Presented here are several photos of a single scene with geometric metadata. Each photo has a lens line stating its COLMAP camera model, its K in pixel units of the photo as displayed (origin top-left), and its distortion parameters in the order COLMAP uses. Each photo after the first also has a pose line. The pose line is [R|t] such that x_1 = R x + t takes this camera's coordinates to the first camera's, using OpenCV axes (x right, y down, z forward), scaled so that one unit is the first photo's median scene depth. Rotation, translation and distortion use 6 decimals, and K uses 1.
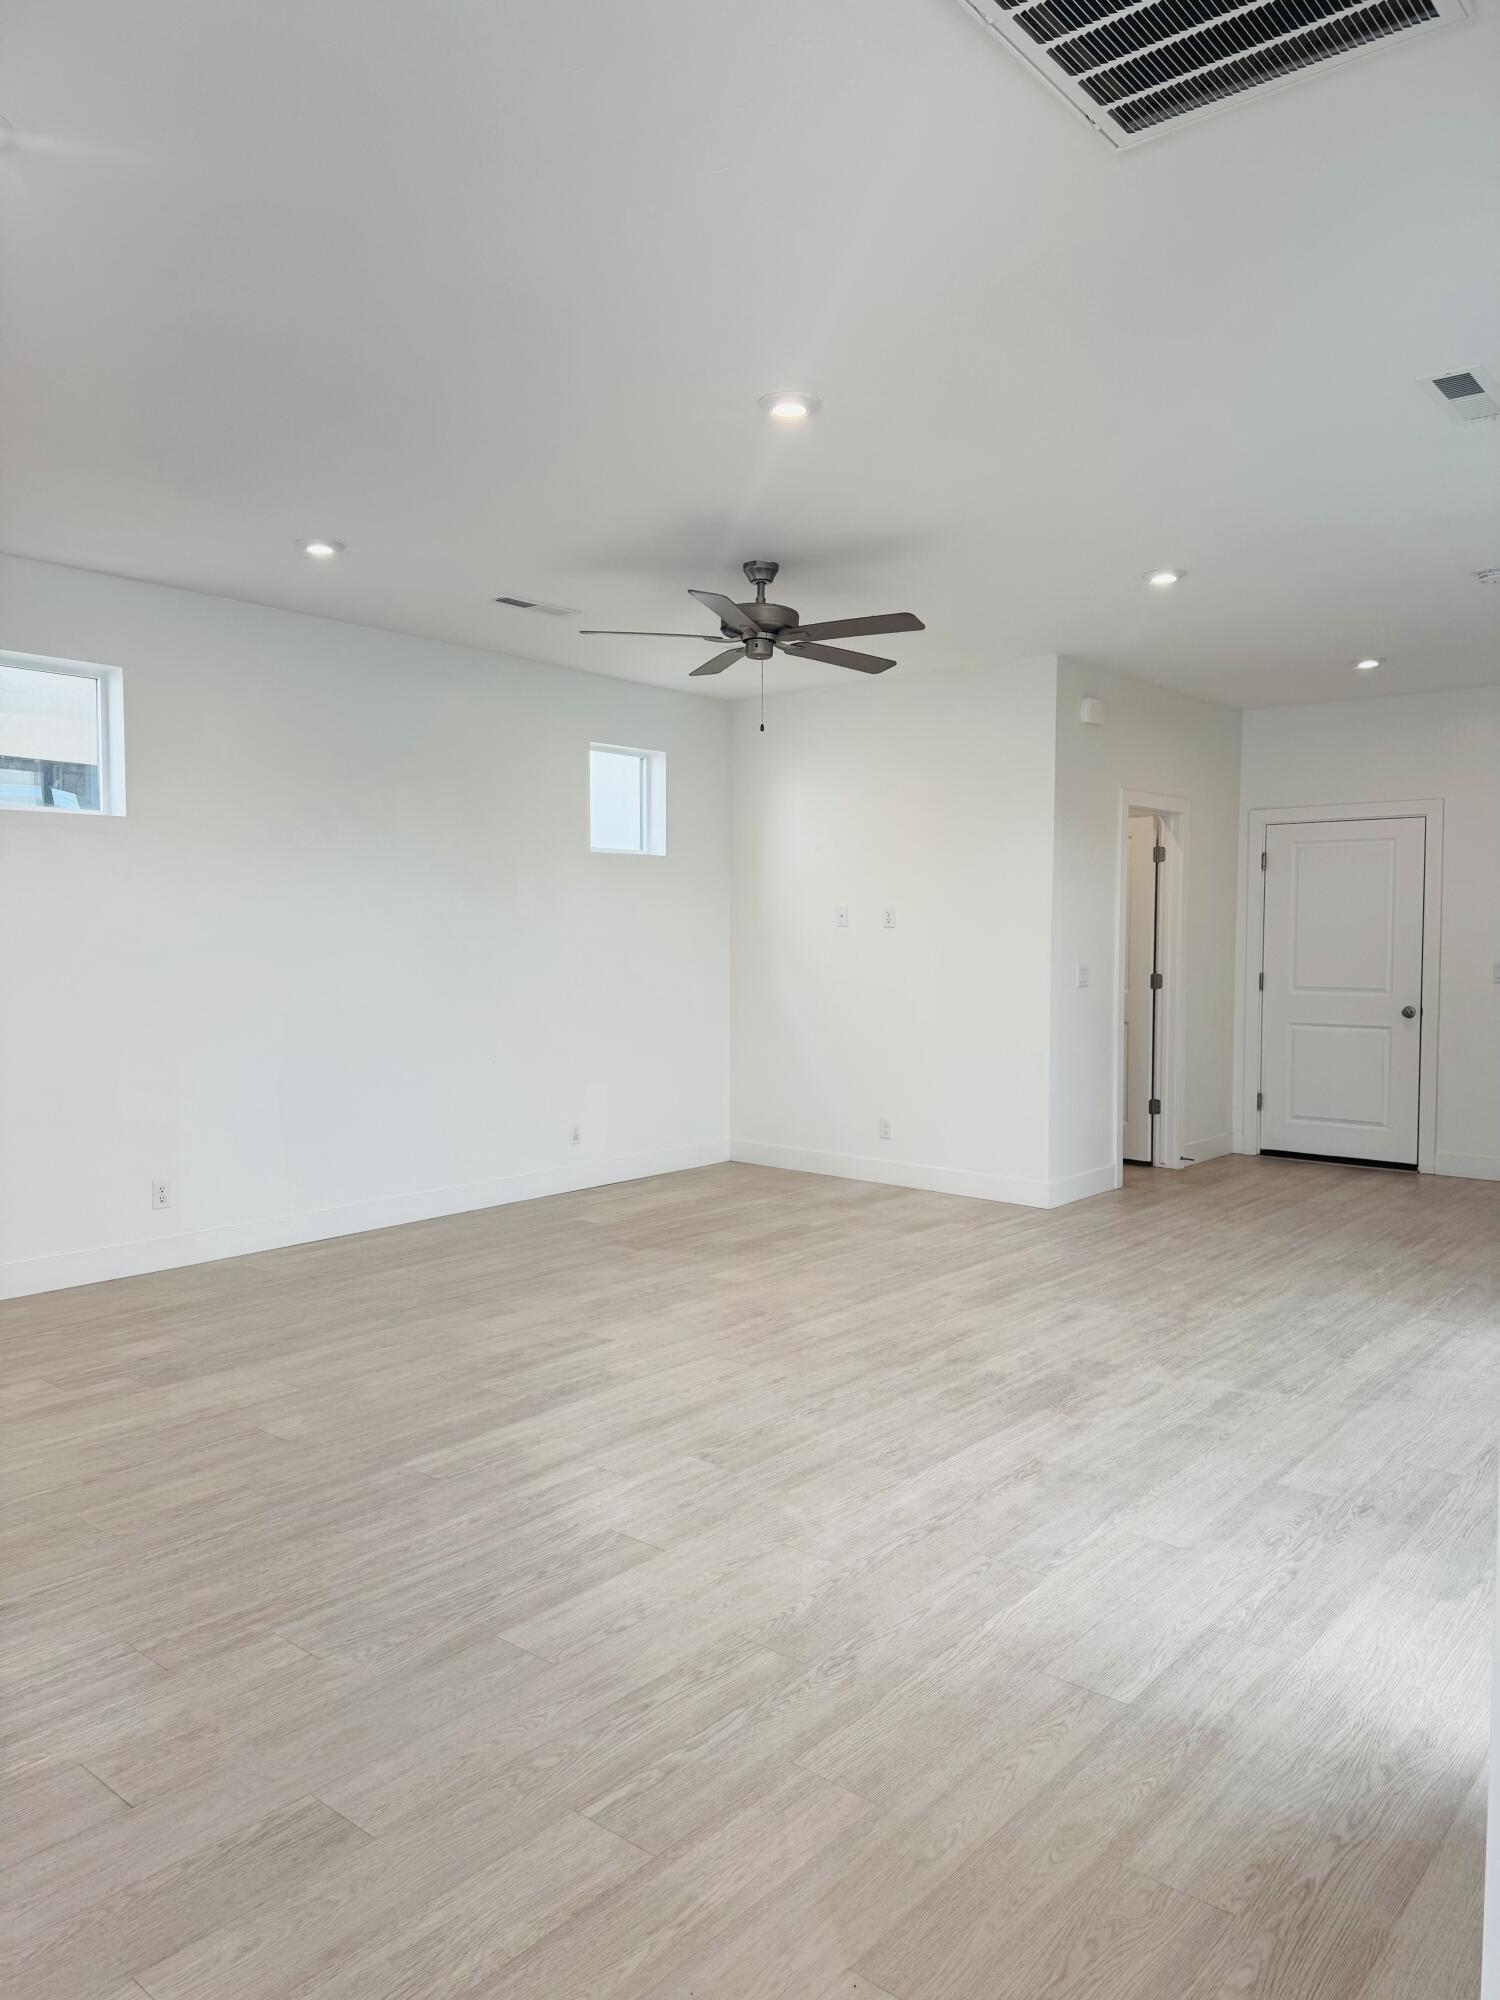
lens RADIAL K [[1397.7, 0, 756.3], [0, 1397.7, 1028.8], [0, 0, 1]] dist [0.032788, -0.025892]
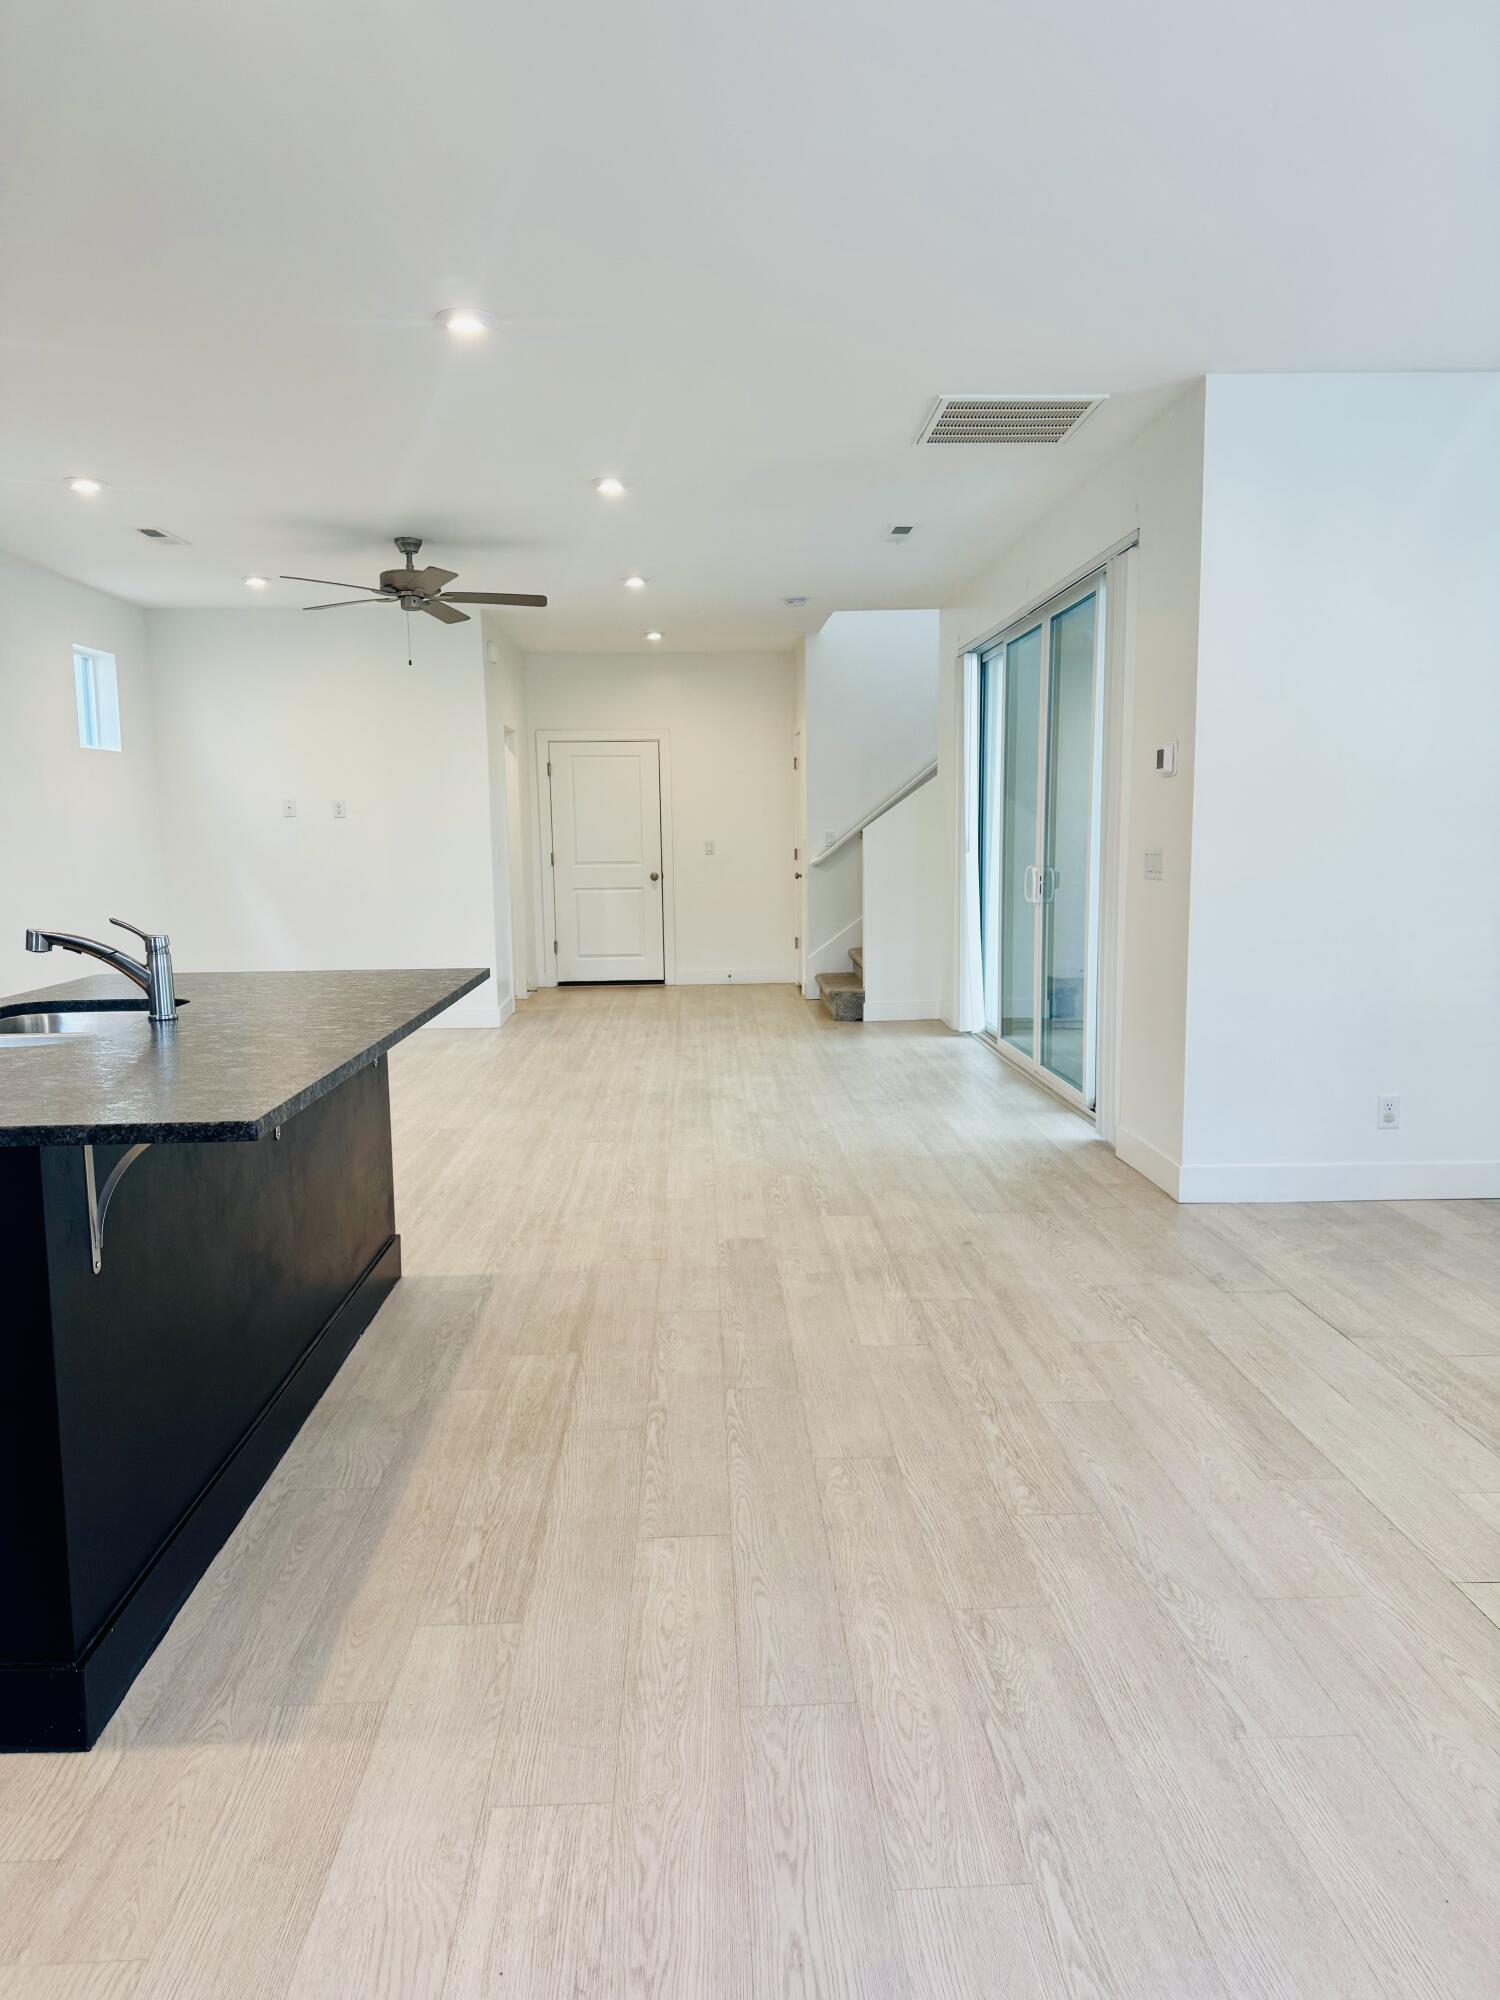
lens RADIAL K [[1397.7, 0, 756.3], [0, 1397.7, 1028.8], [0, 0, 1]] dist [0.032788, -0.025892]
pose [[0.726575, -0.105212, 0.678984, -0.712858], [0.058649, 0.994097, 0.091280, 0.029674], [-0.684579, -0.026500, 0.728457, -0.213918]]
